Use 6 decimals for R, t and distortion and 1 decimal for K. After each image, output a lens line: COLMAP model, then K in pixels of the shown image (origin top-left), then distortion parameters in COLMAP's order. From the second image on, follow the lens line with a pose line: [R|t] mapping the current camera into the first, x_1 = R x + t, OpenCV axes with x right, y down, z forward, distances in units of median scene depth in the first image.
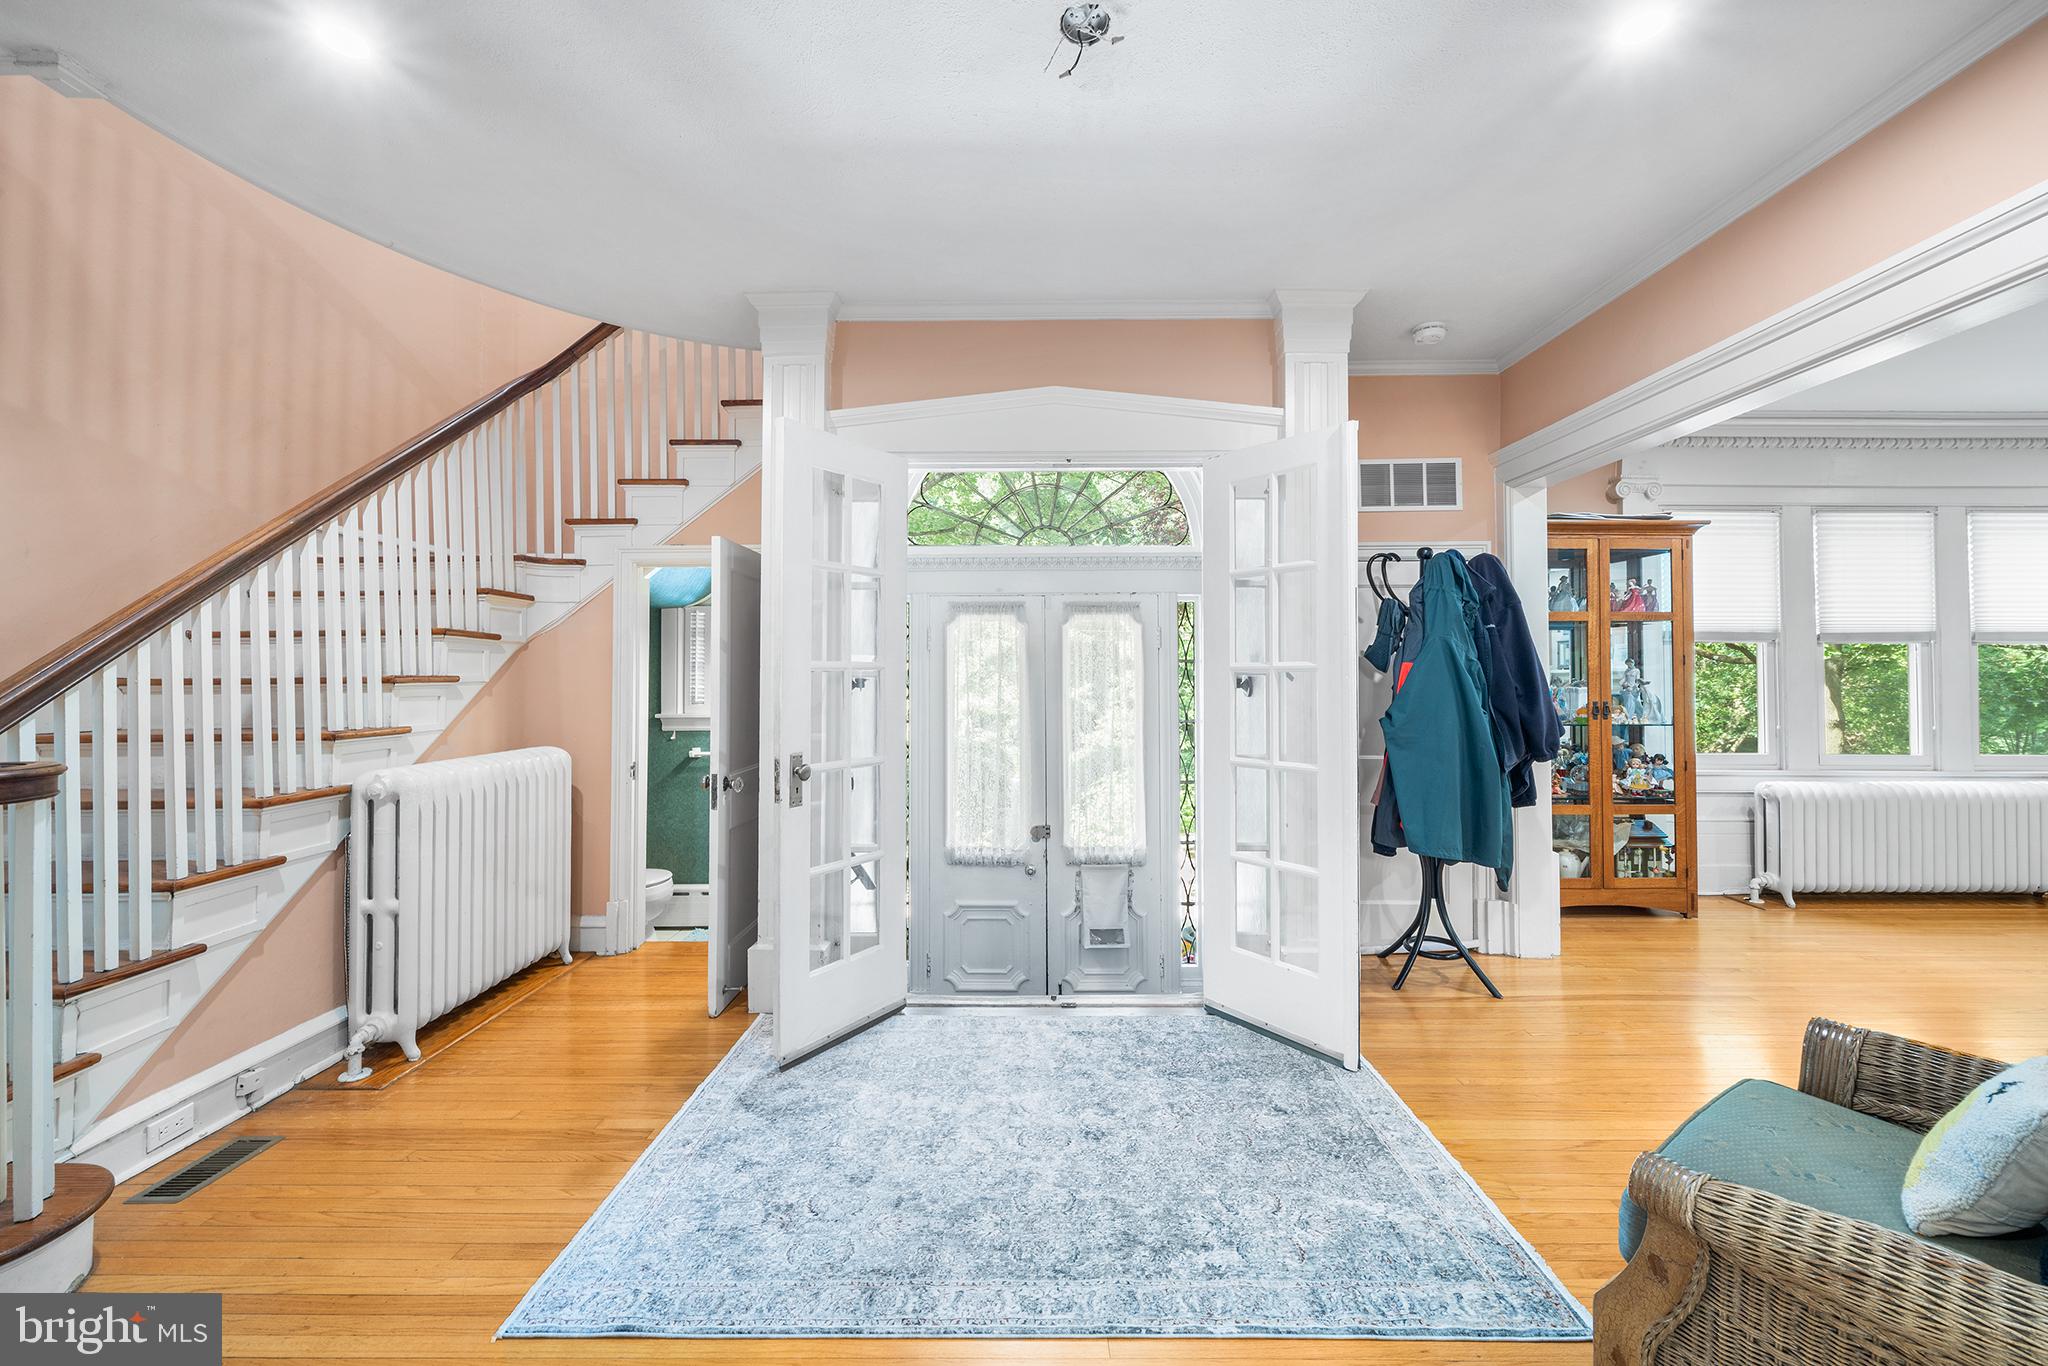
lens RADIAL K [[788.7, 0, 1017.3], [0, 788.7, 666.9], [0, 0, 1]] dist [-0.003038, 0.000015]
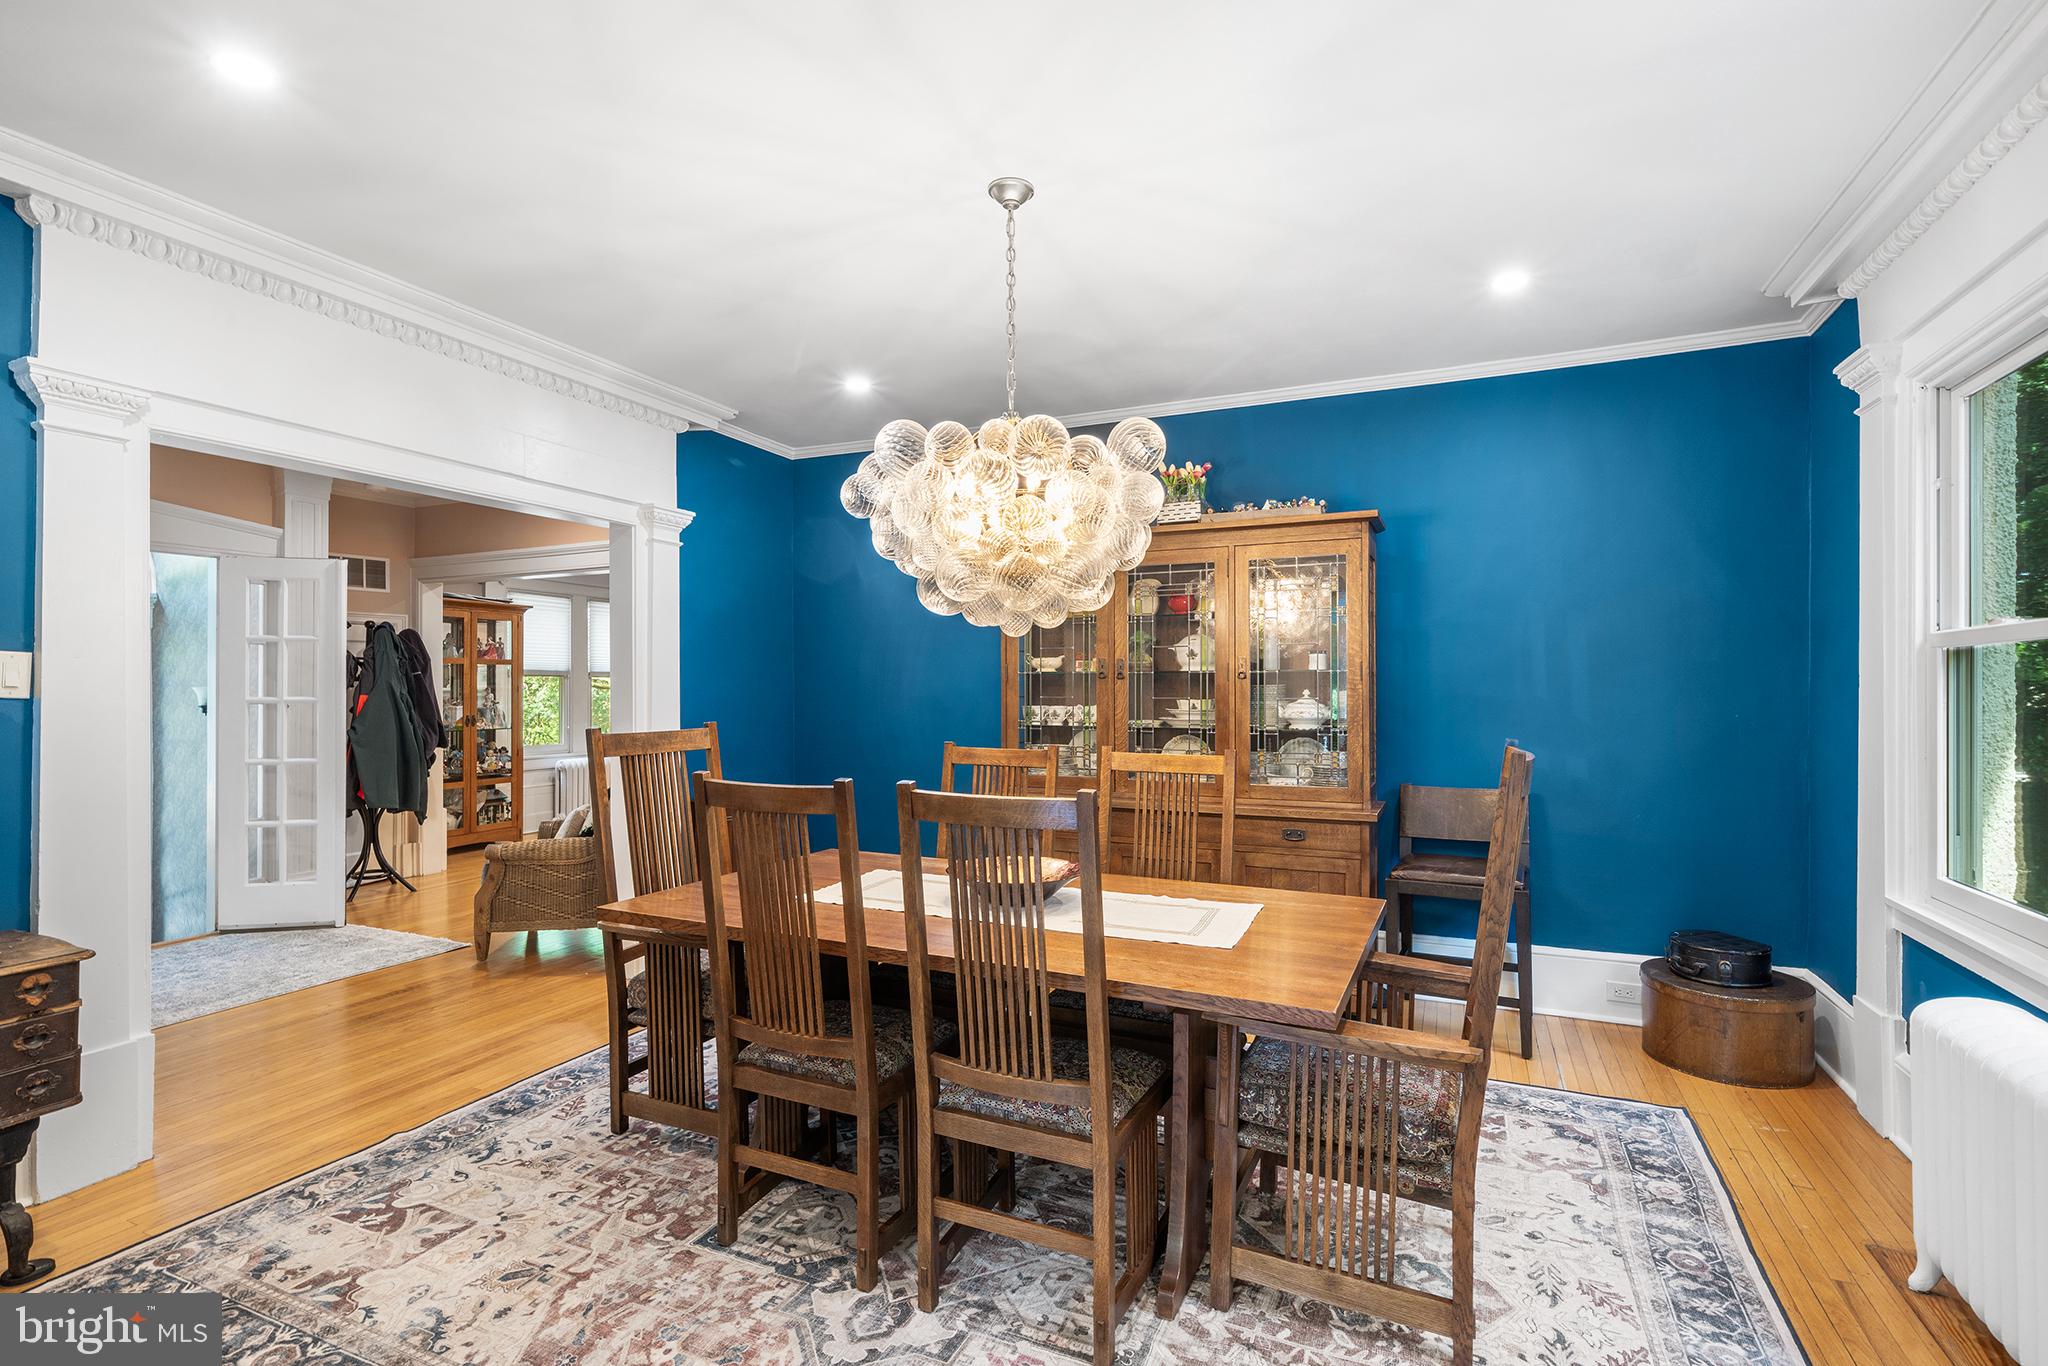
lens RADIAL K [[936.1, 0, 1018.8], [0, 936.1, 668.9], [0, 0, 1]] dist [0.000181, 0.000115]
pose [[0.384401, 0.015224, 0.923041, -0.577335], [-0.008350, 0.999880, -0.013014, -0.034264], [-0.923129, -0.002704, 0.384482, -0.744869]]
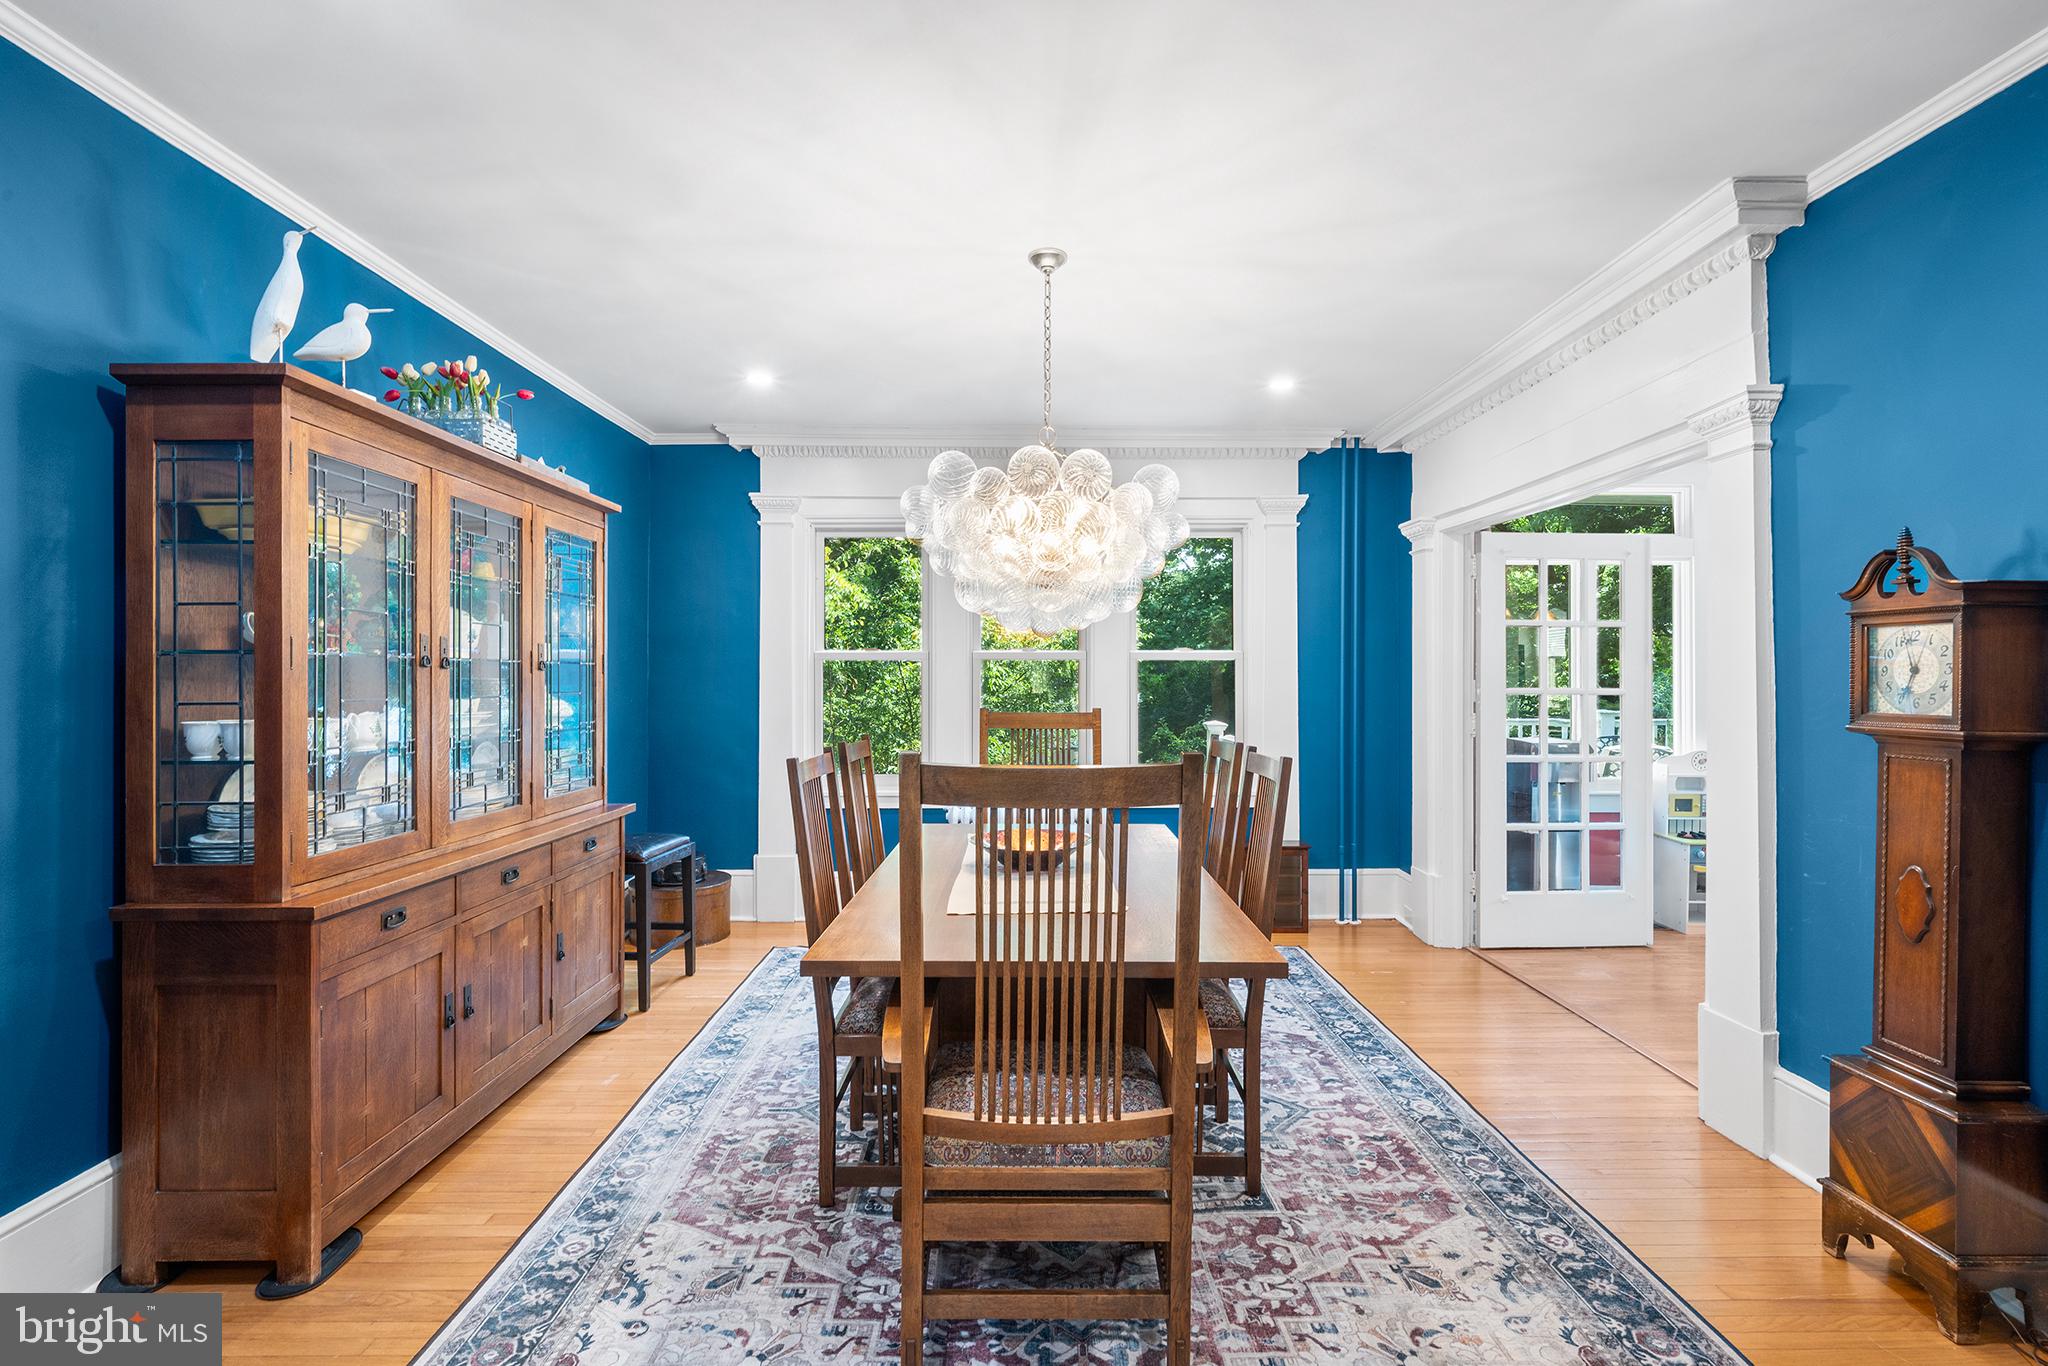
lens RADIAL K [[936.1, 0, 1034.0], [0, 936.1, 676.6], [0, 0, 1]] dist [0.000181, 0.000115]
pose [[-0.999194, -0.008082, -0.039323, 0.118094], [-0.007578, 0.999887, -0.012952, -0.018473], [0.039423, -0.012644, -0.999143, 0.345270]]
